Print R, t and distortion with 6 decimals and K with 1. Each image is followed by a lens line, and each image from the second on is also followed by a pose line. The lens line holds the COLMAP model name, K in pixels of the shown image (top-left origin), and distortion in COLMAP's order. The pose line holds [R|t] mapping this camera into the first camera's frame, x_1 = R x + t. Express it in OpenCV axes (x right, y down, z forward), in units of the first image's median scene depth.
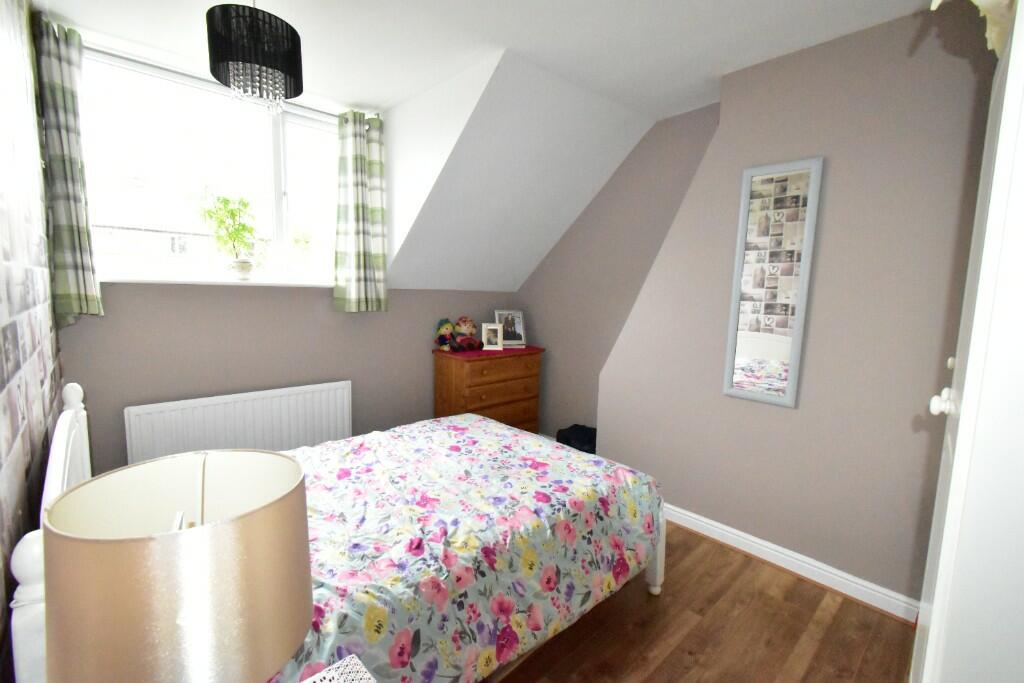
lens RADIAL K [[453.8, 0, 512.8], [0, 453.8, 341.3], [0, 0, 1]] dist [-0.003071, -0.000502]
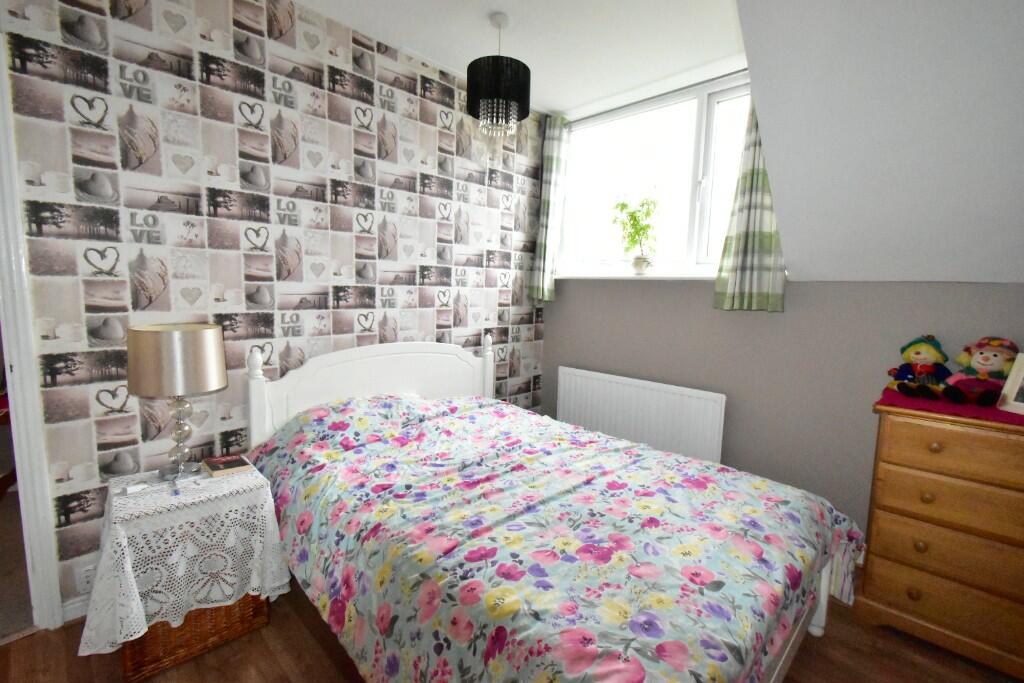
lens RADIAL K [[453.8, 0, 512.4], [0, 453.8, 344.6], [0, 0, 1]] dist [-0.003071, -0.000502]
pose [[0.048003, 0.094316, -0.994384, 0.598352], [-0.141371, 0.986152, 0.086711, -0.026966], [0.988792, 0.136415, 0.060672, 0.806654]]
